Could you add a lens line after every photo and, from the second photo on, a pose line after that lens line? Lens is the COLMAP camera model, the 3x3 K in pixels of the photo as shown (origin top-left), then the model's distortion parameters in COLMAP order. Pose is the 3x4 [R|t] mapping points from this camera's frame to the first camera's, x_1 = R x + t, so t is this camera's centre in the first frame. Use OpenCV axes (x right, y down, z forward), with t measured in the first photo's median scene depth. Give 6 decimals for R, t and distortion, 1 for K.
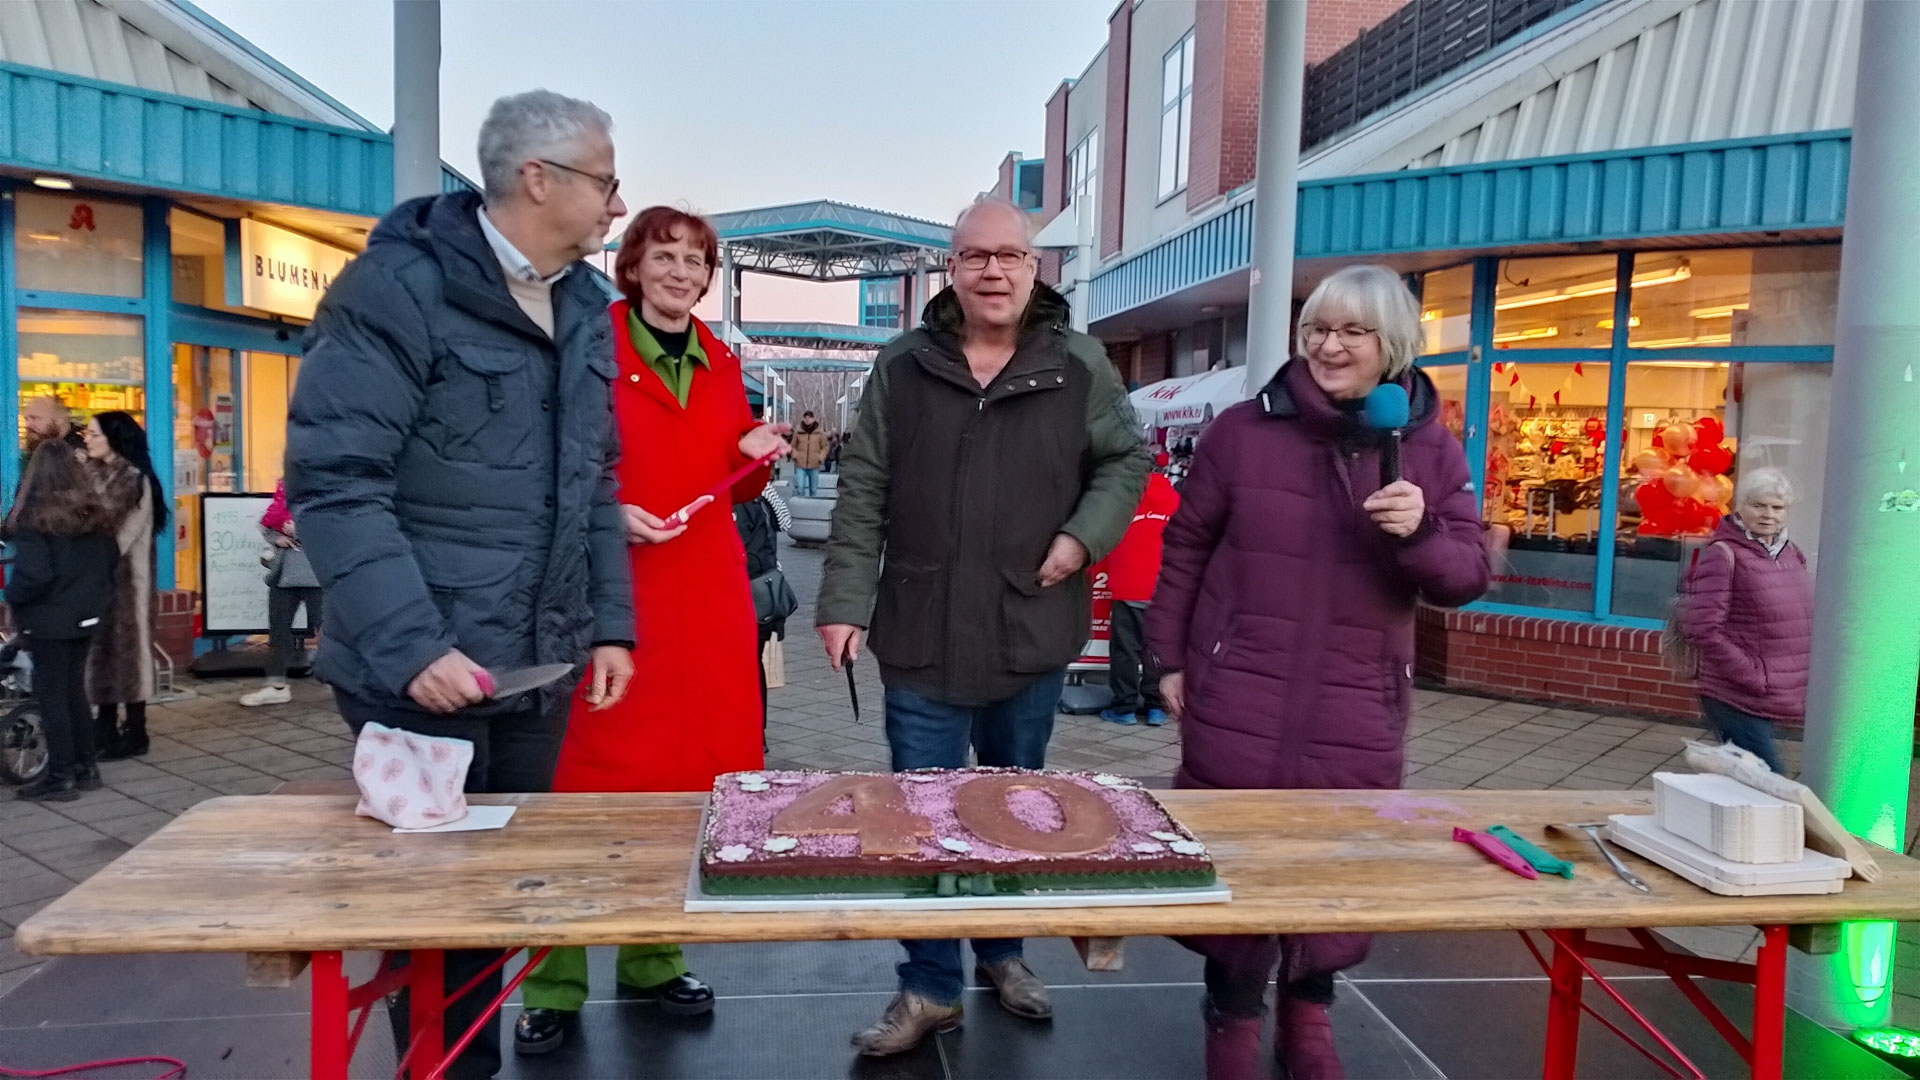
lens RADIAL K [[1366.0, 0, 961.1], [0, 1366.0, 517.0], [0, 0, 1]] dist [0.090193, -0.102001]
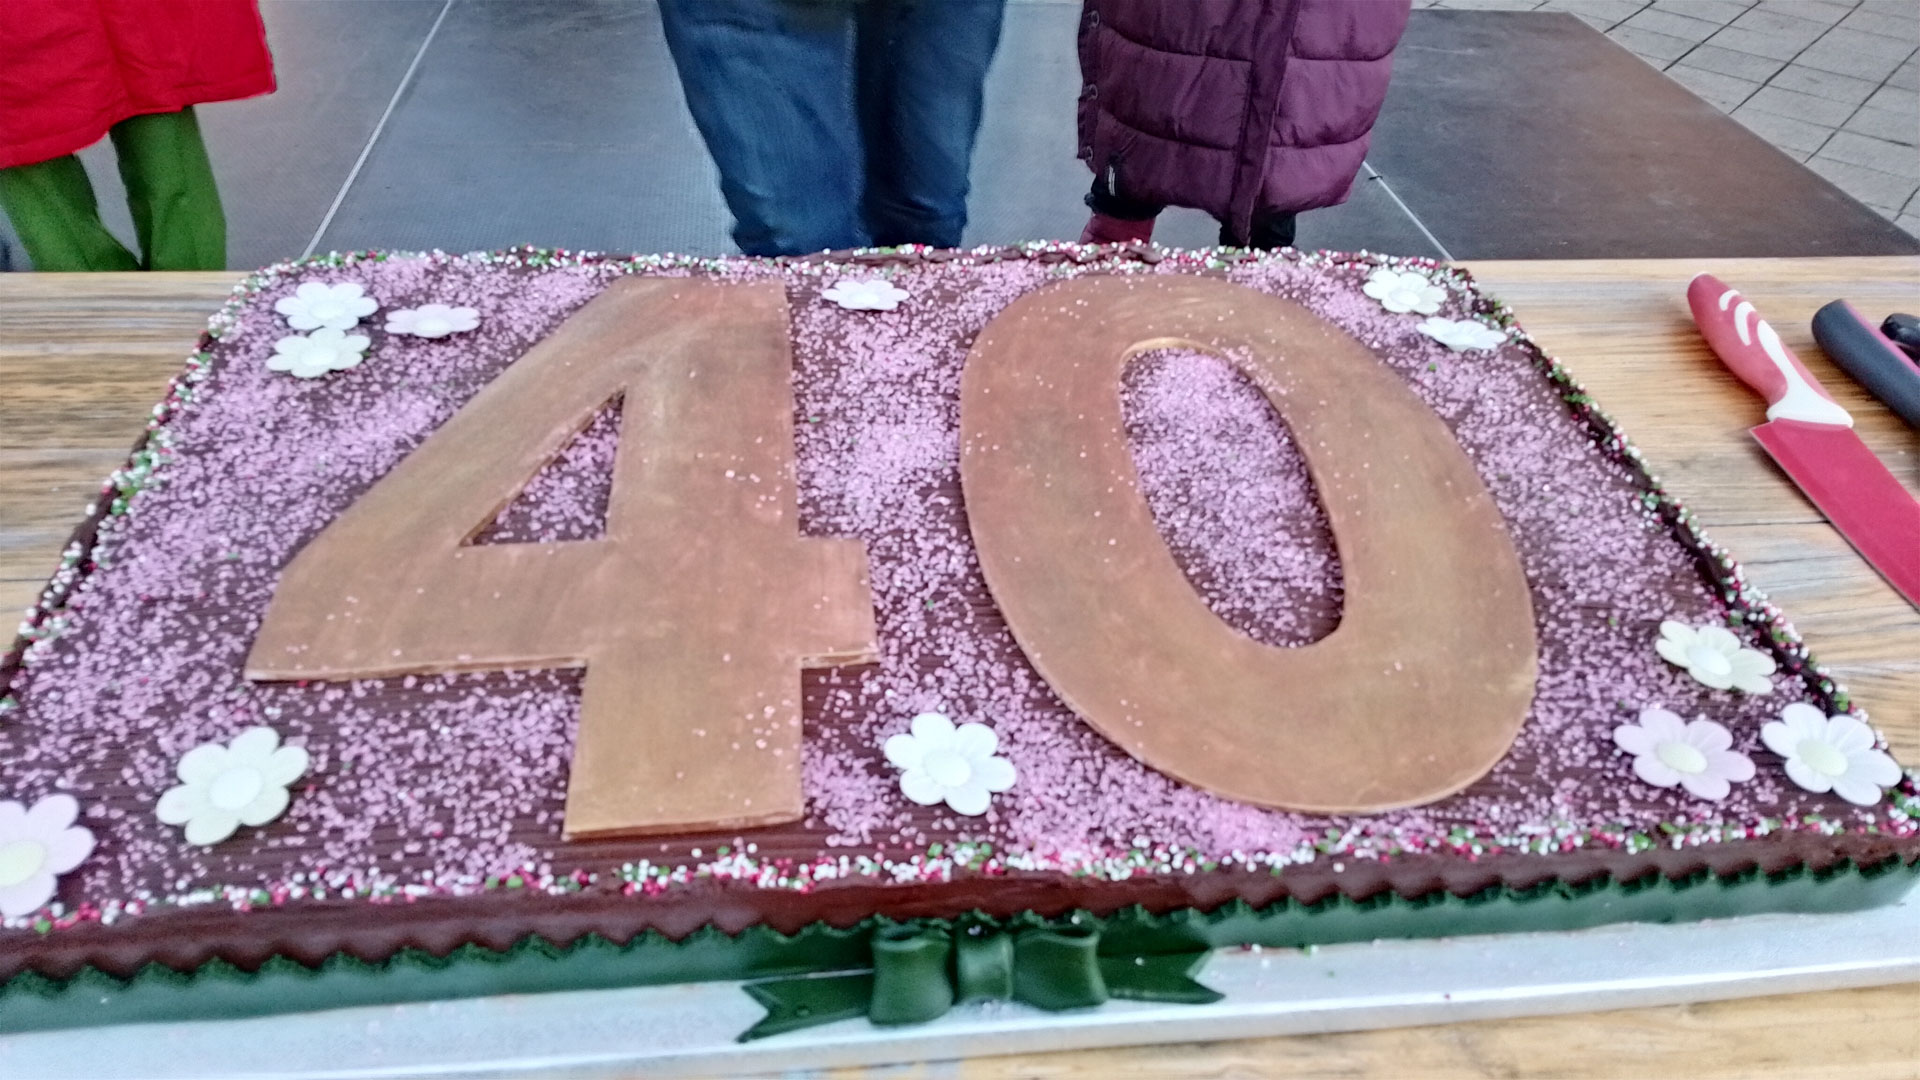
lens RADIAL K [[1366.0, 0, 961.1], [0, 1366.0, 517.0], [0, 0, 1]] dist [0.090193, -0.102001]
pose [[0.999671, 0.024477, -0.007706, -0.000615], [-0.016150, 0.833480, 0.552313, 0.025794], [0.019941, -0.552007, 0.833601, 0.355133]]
